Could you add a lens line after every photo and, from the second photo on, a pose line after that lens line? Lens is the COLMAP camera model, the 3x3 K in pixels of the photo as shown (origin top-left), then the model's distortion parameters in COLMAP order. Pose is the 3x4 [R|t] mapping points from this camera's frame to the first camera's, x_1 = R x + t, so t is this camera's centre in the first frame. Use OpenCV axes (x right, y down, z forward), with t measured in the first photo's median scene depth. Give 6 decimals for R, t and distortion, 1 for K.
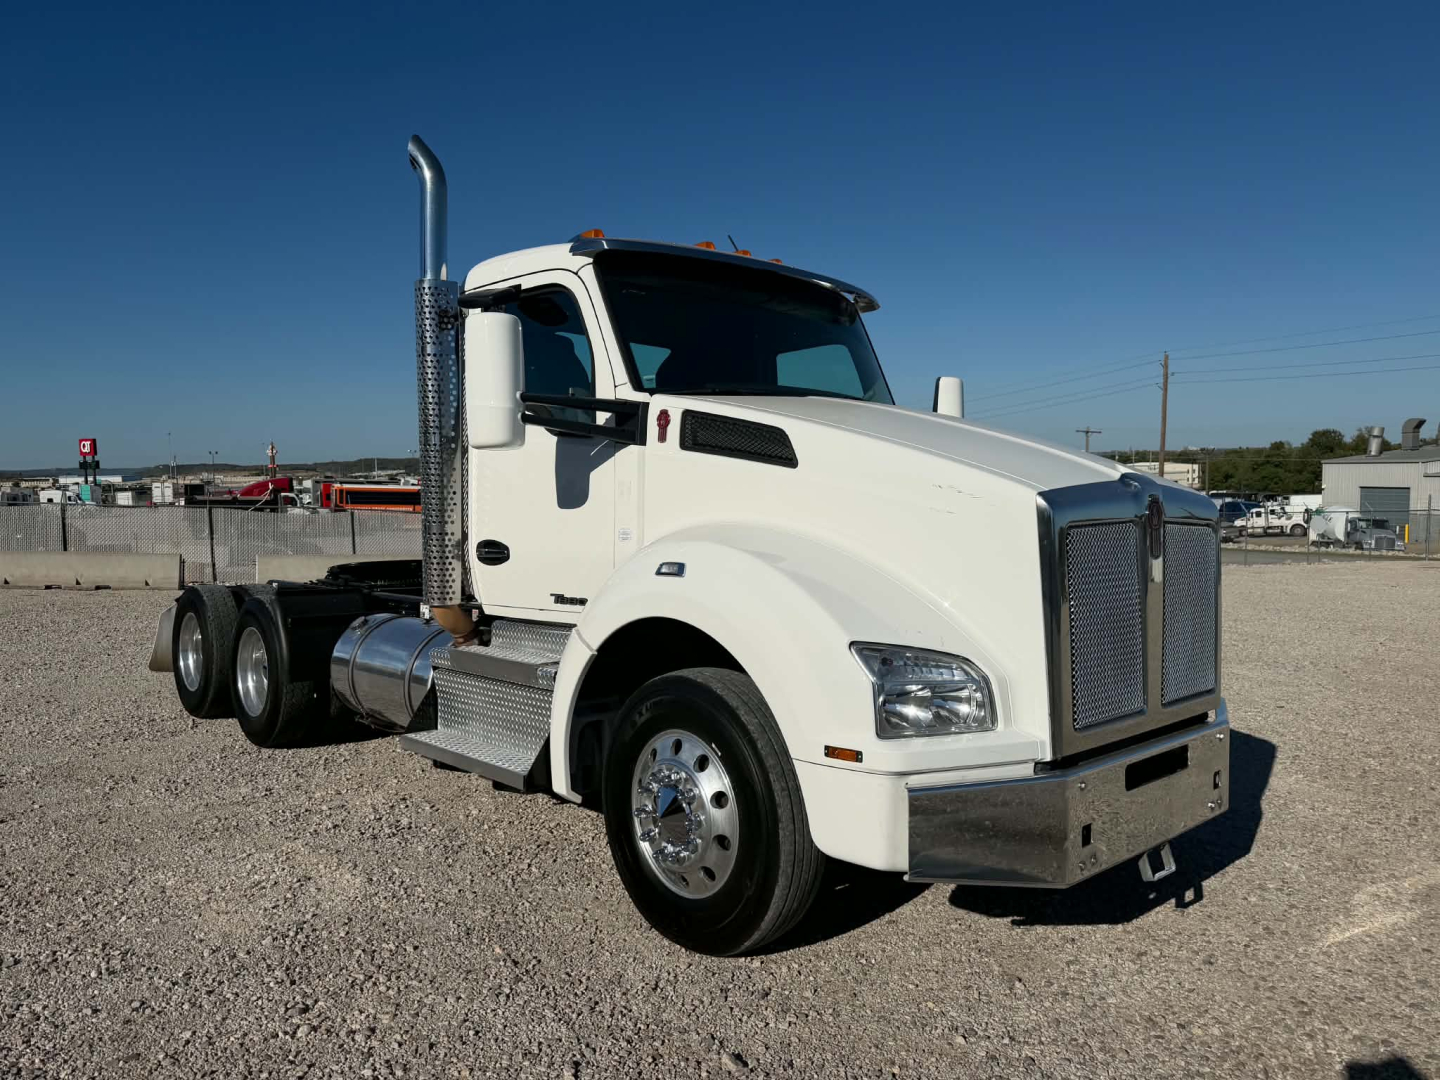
lens RADIAL K [[1041.7, 0, 693.2], [0, 1041.7, 545.3], [0, 0, 1]] dist [0.034770, -0.028481]
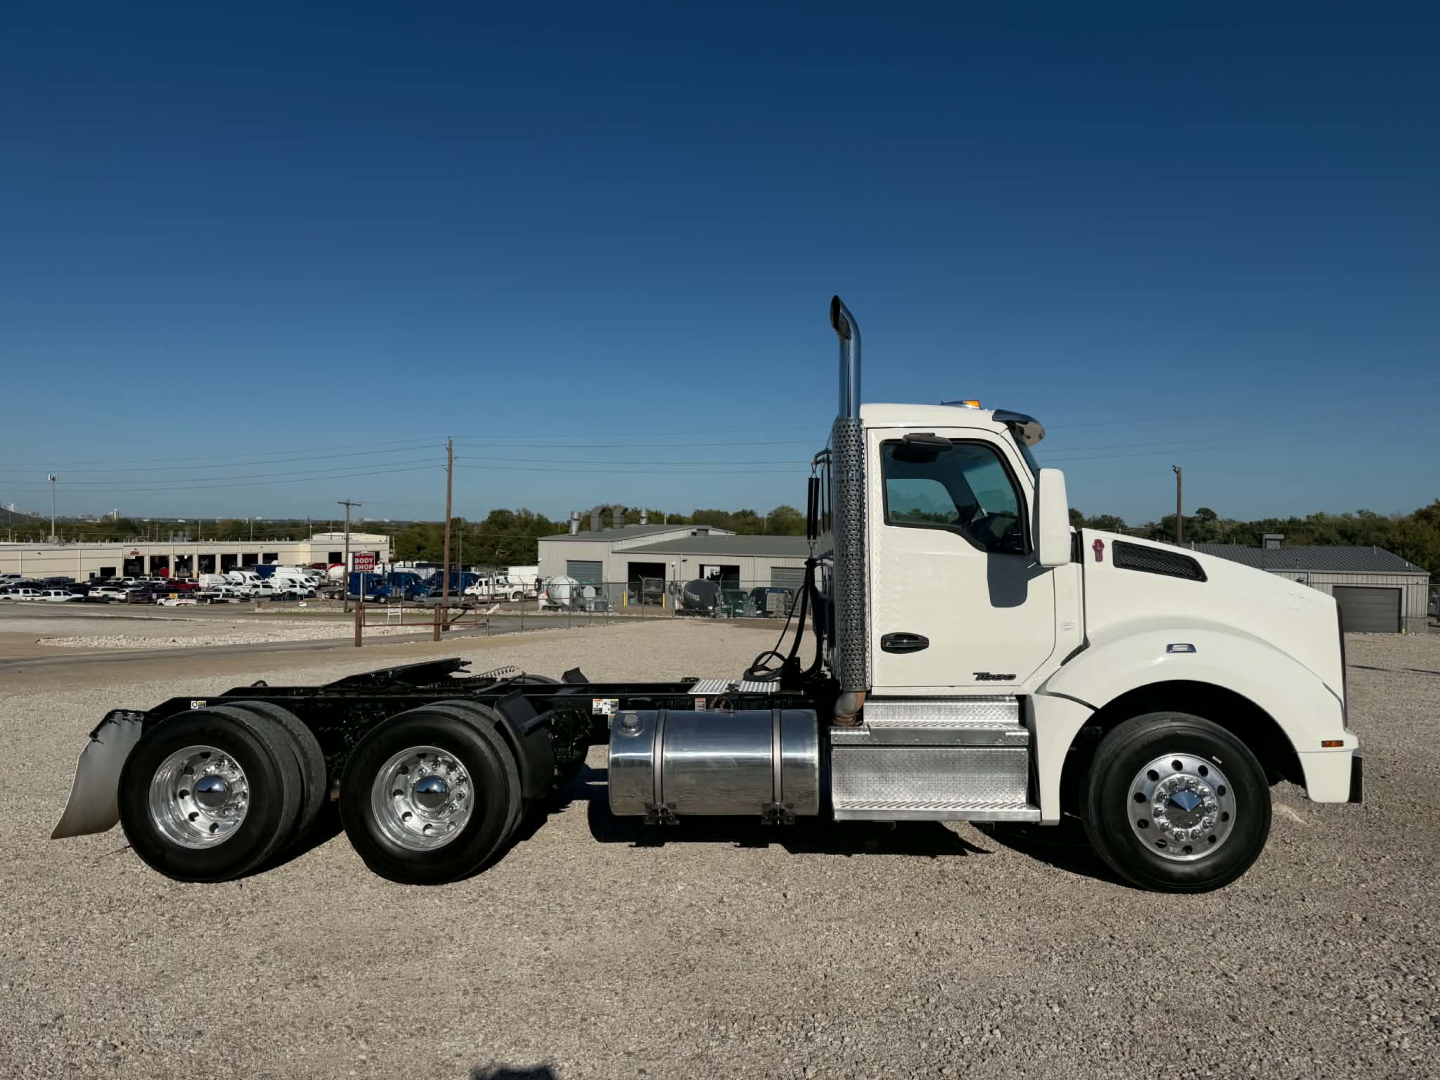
lens RADIAL K [[1041.7, 0, 730.1], [0, 1041.7, 536.2], [0, 0, 1]] dist [0.034770, -0.028481]
pose [[0.704976, 0.025512, 0.708773, -0.086313], [0.026586, 0.997700, -0.062355, -0.003407], [-0.708733, 0.062802, 0.702676, 0.019647]]
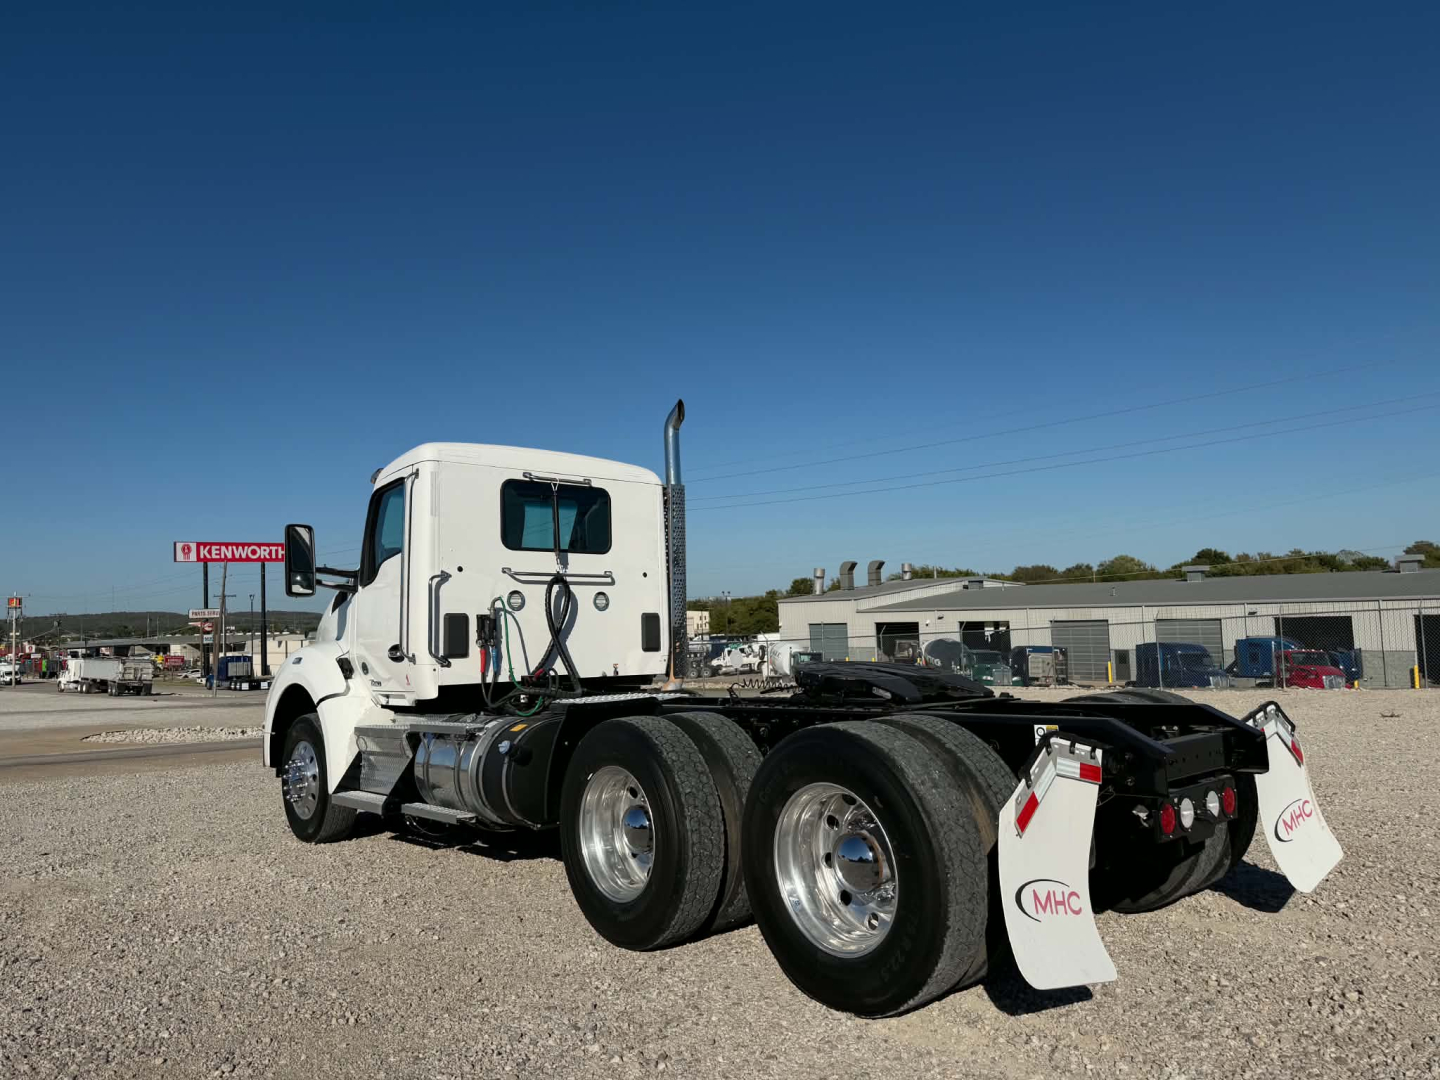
lens RADIAL K [[1017.4, 0, 717.0], [0, 1017.4, 540.8], [0, 0, 1]] dist [0.068650, -0.038064]
pose [[0.905643, 0.011037, 0.423897, 0.108930], [0.053906, 0.988554, -0.140908, 0.001881], [-0.420601, 0.150463, 0.894682, 0.096628]]
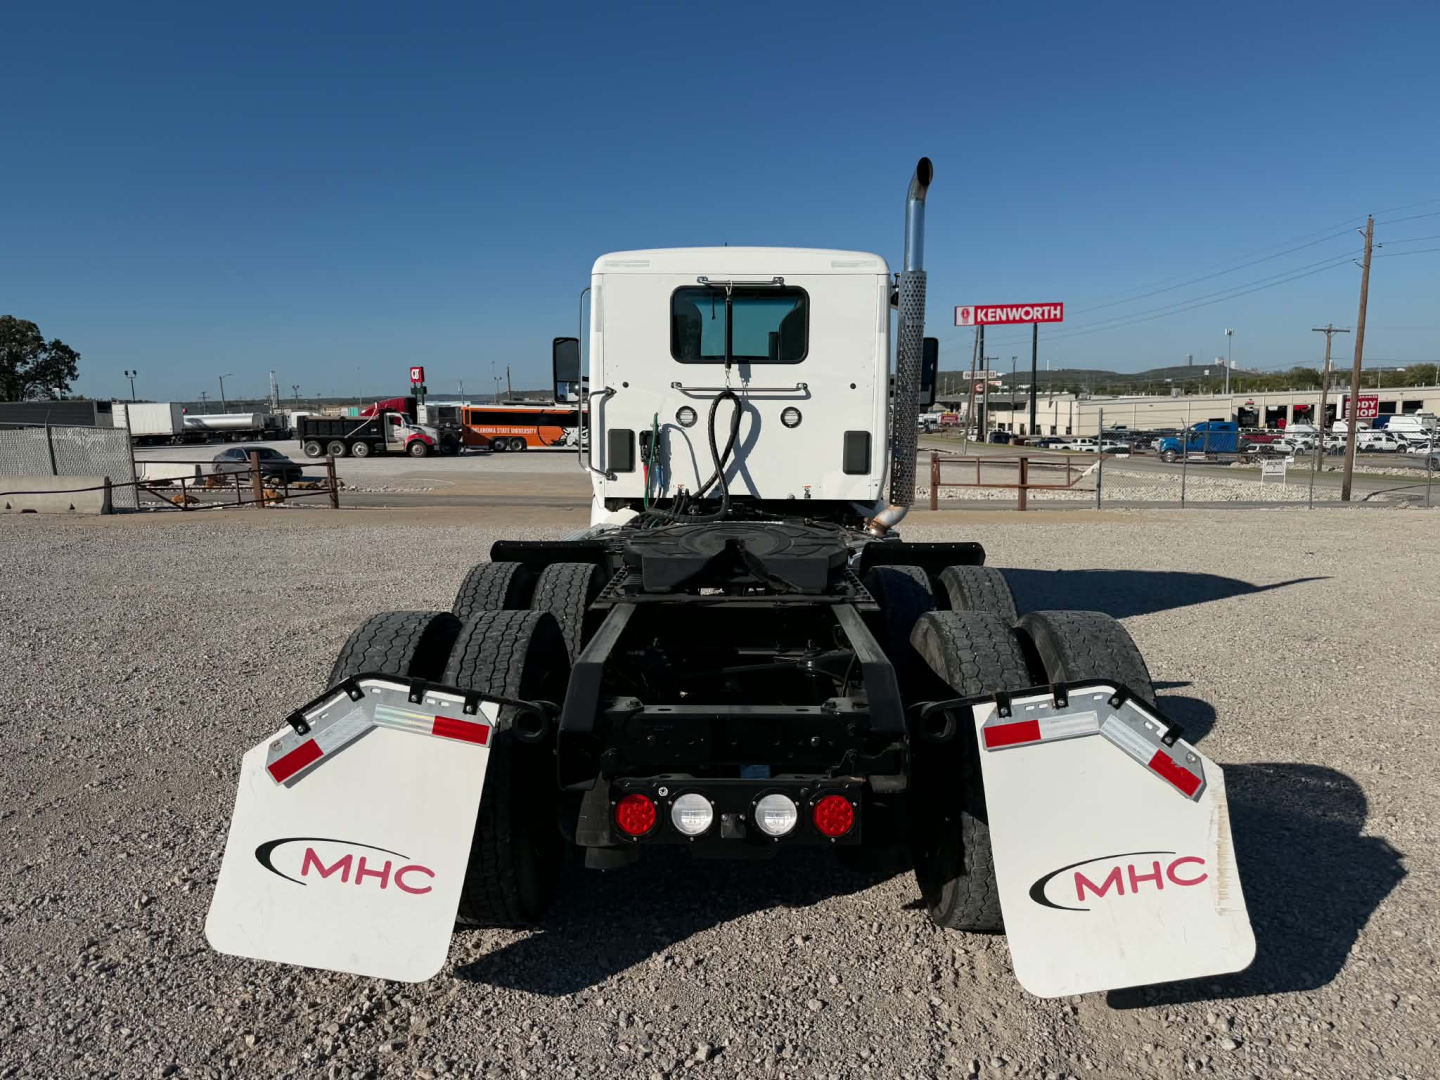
lens RADIAL K [[1017.4, 0, 679.9], [0, 1017.4, 533.7], [0, 0, 1]] dist [0.068650, -0.038064]
pose [[0.950705, 0.033186, -0.308316, 0.163970], [-0.012911, 0.997631, 0.067571, -0.002896], [0.309828, -0.060260, 0.948881, 0.102073]]
